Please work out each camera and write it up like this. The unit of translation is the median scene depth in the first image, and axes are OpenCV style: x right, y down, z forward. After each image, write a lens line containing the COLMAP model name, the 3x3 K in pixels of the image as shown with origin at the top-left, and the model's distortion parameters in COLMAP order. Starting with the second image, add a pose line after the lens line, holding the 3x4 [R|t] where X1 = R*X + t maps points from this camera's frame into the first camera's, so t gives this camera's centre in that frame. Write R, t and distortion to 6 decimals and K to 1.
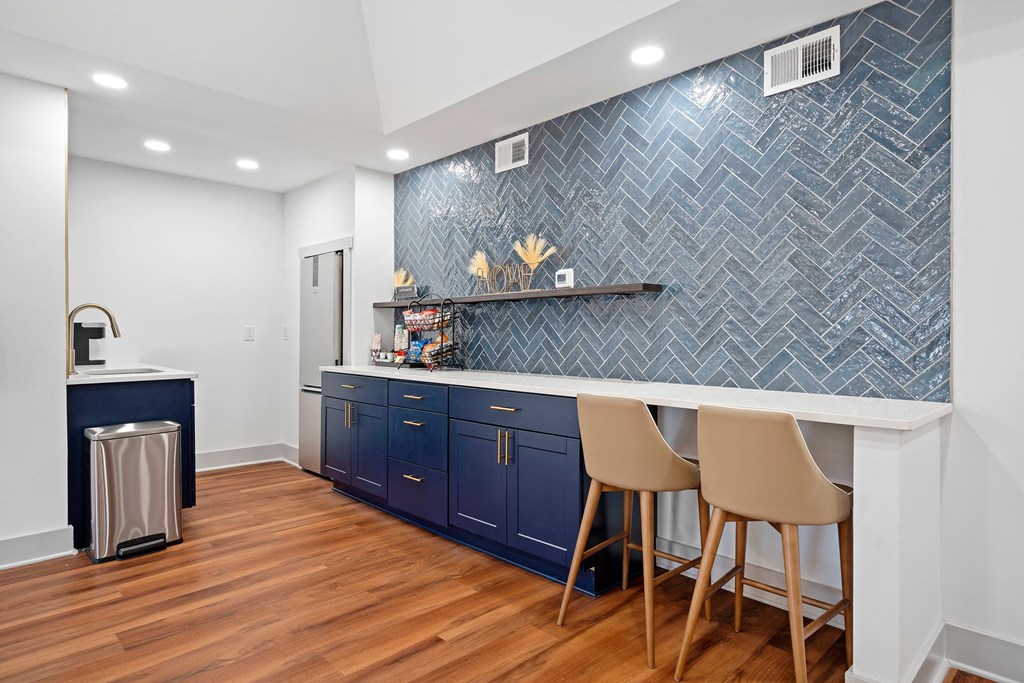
lens RADIAL K [[579.2, 0, 515.7], [0, 579.2, 343.2], [0, 0, 1]] dist [0.004929, 0.000992]
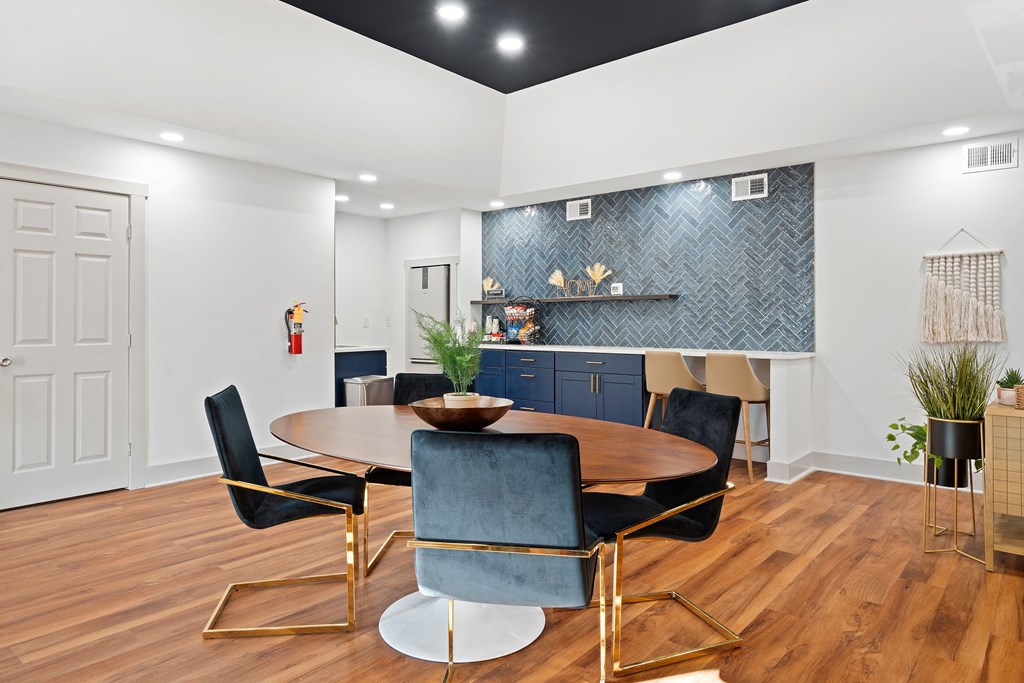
lens RADIAL K [[629.9, 0, 511.9], [0, 629.9, 331.2], [0, 0, 1]] dist [-0.005073, -0.001090]
pose [[0.996551, -0.004360, 0.082869, -0.371234], [0.004364, 0.999990, 0.000140, 0.009690], [-0.082869, 0.000222, 0.996560, -0.799173]]
